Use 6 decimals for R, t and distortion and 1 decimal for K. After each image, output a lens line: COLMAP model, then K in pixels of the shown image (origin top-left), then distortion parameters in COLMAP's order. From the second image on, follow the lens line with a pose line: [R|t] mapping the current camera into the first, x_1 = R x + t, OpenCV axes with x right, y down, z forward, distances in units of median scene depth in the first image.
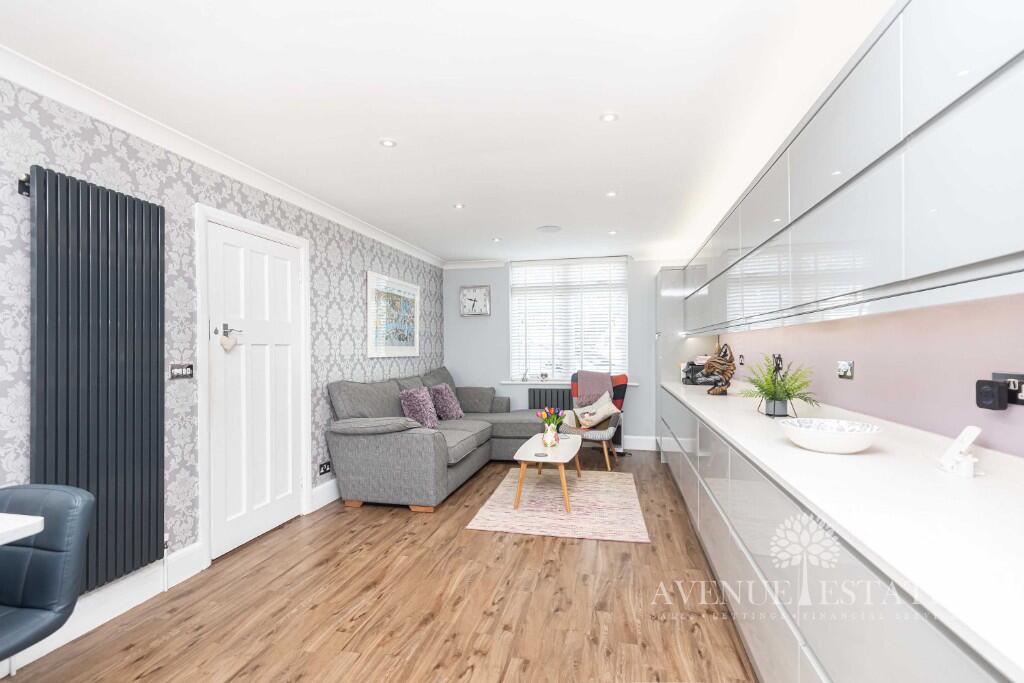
lens RADIAL K [[455.2, 0, 482.9], [0, 455.2, 347.2], [0, 0, 1]] dist [0.002593, 0.000163]
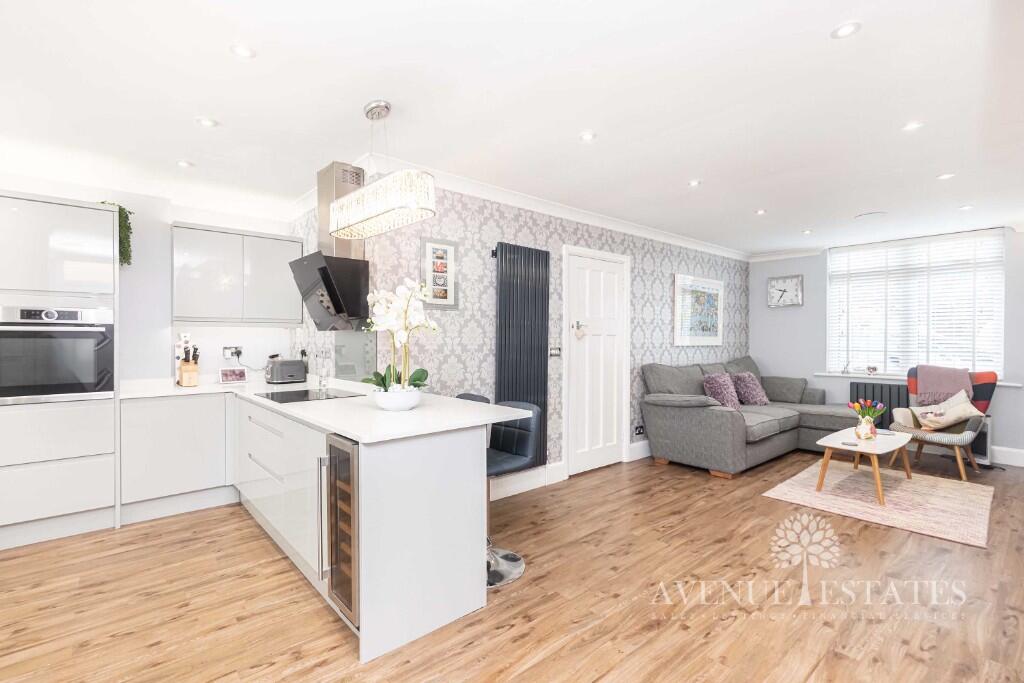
lens RADIAL K [[461.1, 0, 504.4], [0, 461.1, 344.0], [0, 0, 1]] dist [0.003029, -0.000138]
pose [[0.829117, 0.015234, -0.558868, 0.063991], [-0.005380, 0.999800, 0.019271, -0.002970], [0.559049, -0.012971, 0.829033, -0.299559]]
